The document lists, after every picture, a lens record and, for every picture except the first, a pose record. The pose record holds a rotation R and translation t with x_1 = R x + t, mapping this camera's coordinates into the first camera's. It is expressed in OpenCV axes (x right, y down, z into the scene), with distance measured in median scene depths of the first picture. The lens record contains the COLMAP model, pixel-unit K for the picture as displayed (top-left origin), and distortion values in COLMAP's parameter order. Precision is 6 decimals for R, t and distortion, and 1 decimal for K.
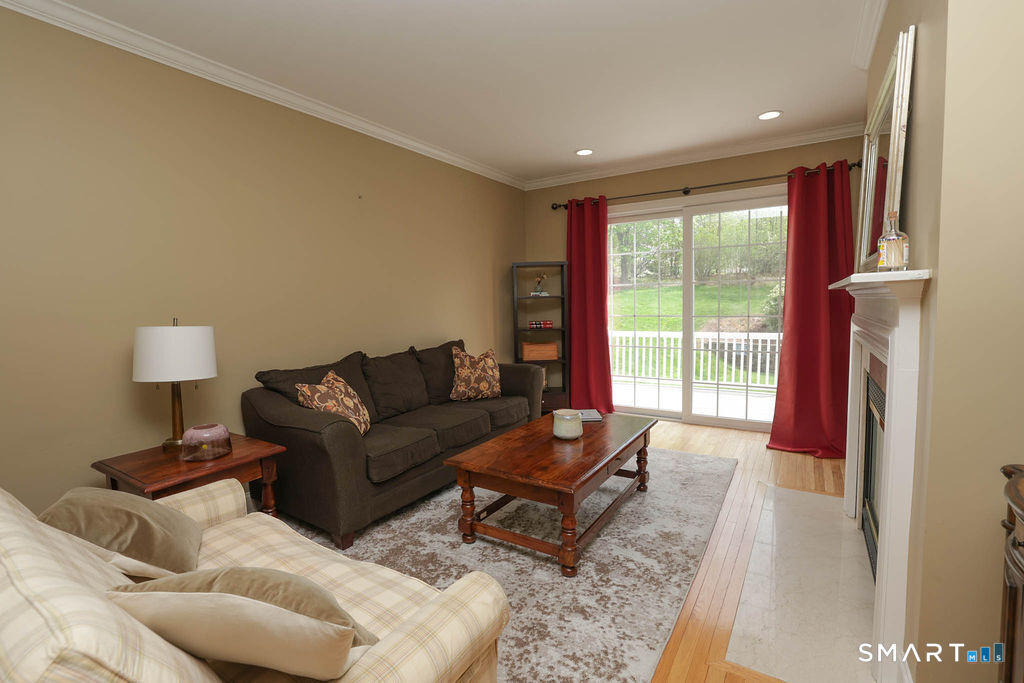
lens RADIAL K [[461.1, 0, 512.0], [0, 461.1, 341.5], [0, 0, 1]] dist [-0.045314, 0.000072]
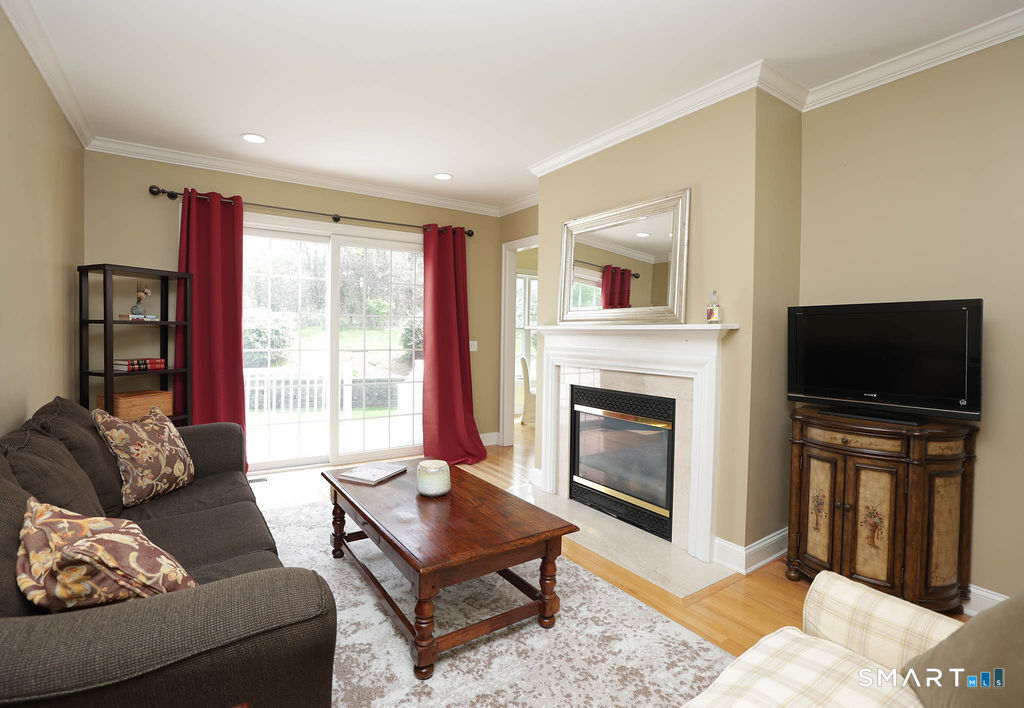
lens RADIAL K [[477.1, 0, 491.5], [0, 477.1, 340.7], [0, 0, 1]] dist [-0.050585, 0.017364]
pose [[0.408753, 0.012071, 0.912565, -0.451254], [0.054646, 0.997795, -0.037675, -0.023676], [-0.911008, 0.065268, 0.407192, 0.375157]]
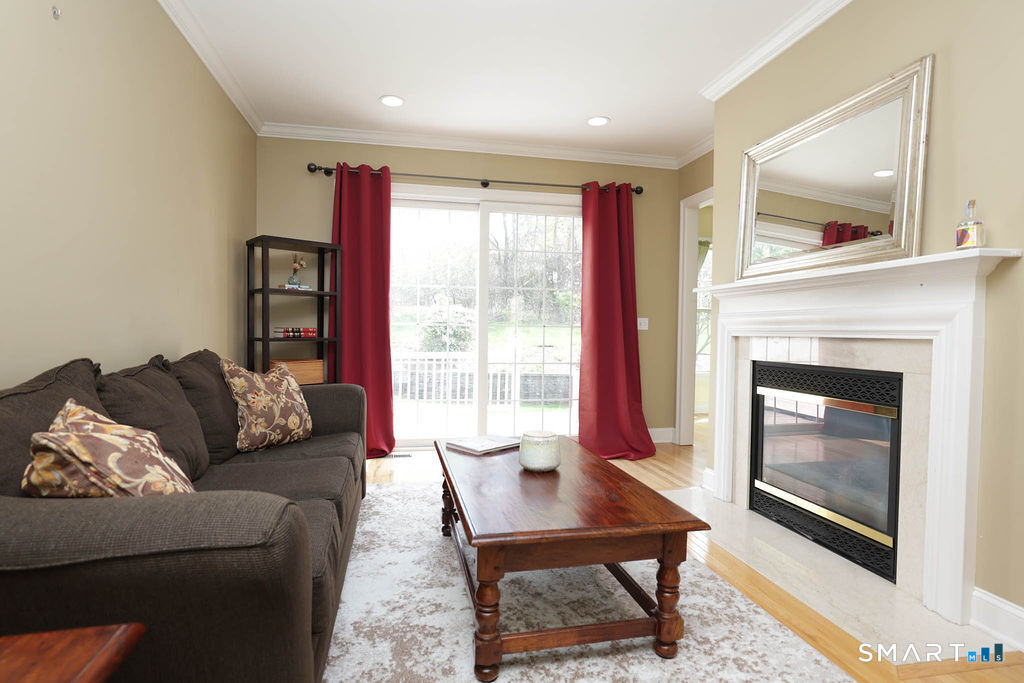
lens RADIAL K [[514.5, 0, 507.4], [0, 514.5, 345.0], [0, 0, 1]] dist [-0.040226, 0.024398]
pose [[0.710973, 0.011102, 0.703132, -0.332327], [0.033033, 0.998244, -0.049163, 0.039416], [-0.702443, 0.058180, 0.709358, 0.330861]]
